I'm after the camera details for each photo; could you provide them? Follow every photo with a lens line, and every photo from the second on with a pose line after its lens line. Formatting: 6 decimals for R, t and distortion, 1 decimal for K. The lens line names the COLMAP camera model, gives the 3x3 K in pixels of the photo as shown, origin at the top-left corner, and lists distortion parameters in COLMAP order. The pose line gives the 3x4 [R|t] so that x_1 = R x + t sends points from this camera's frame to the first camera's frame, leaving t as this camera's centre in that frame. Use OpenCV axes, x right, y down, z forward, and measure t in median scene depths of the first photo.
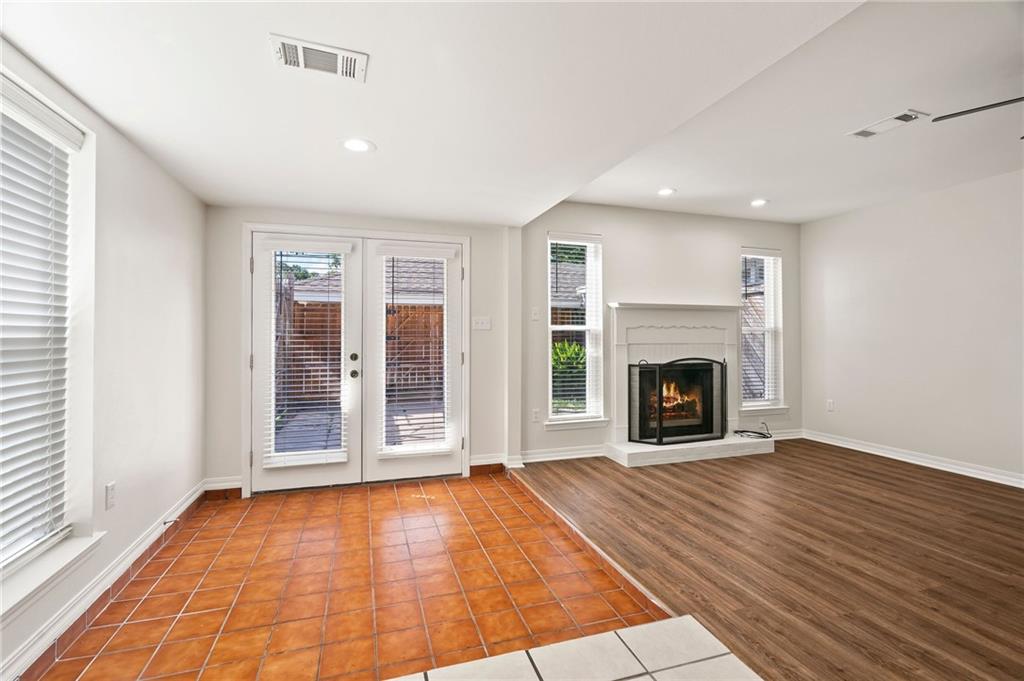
lens RADIAL K [[475.2, 0, 512.0], [0, 475.2, 340.5], [0, 0, 1]] dist [-0.001559, -0.000128]
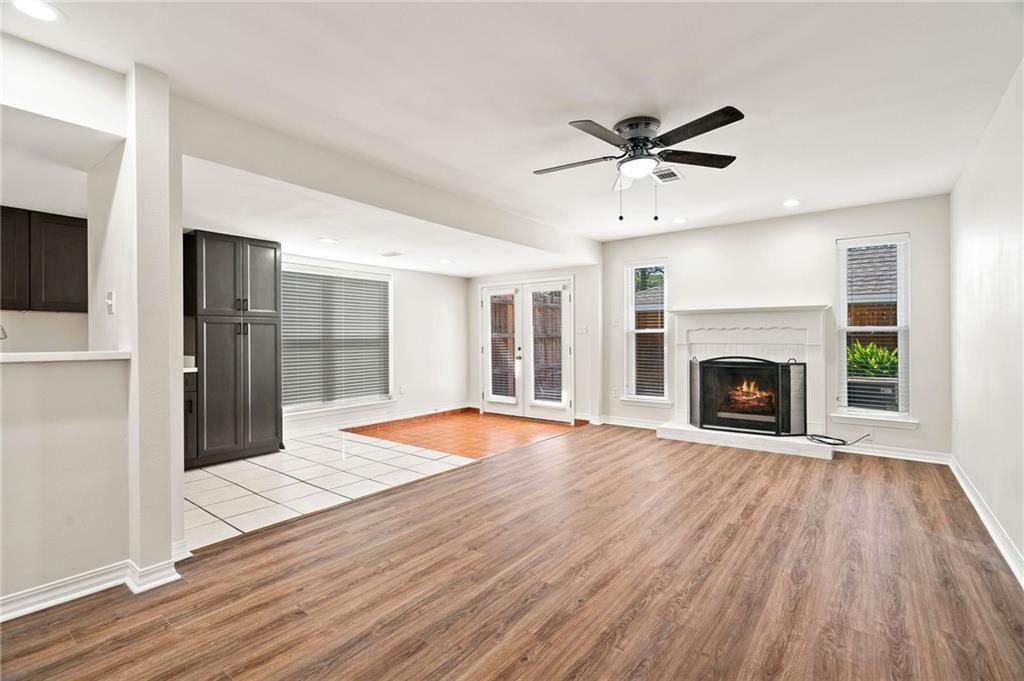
lens RADIAL K [[463.0, 0, 512.0], [0, 463.0, 340.5], [0, 0, 1]] dist [0.000377, 0.000022]
pose [[0.567522, 0.004012, -0.823349, 0.977754], [-0.005744, 0.999983, 0.000914, 0.001500], [0.823338, 0.004211, 0.567535, -0.049701]]
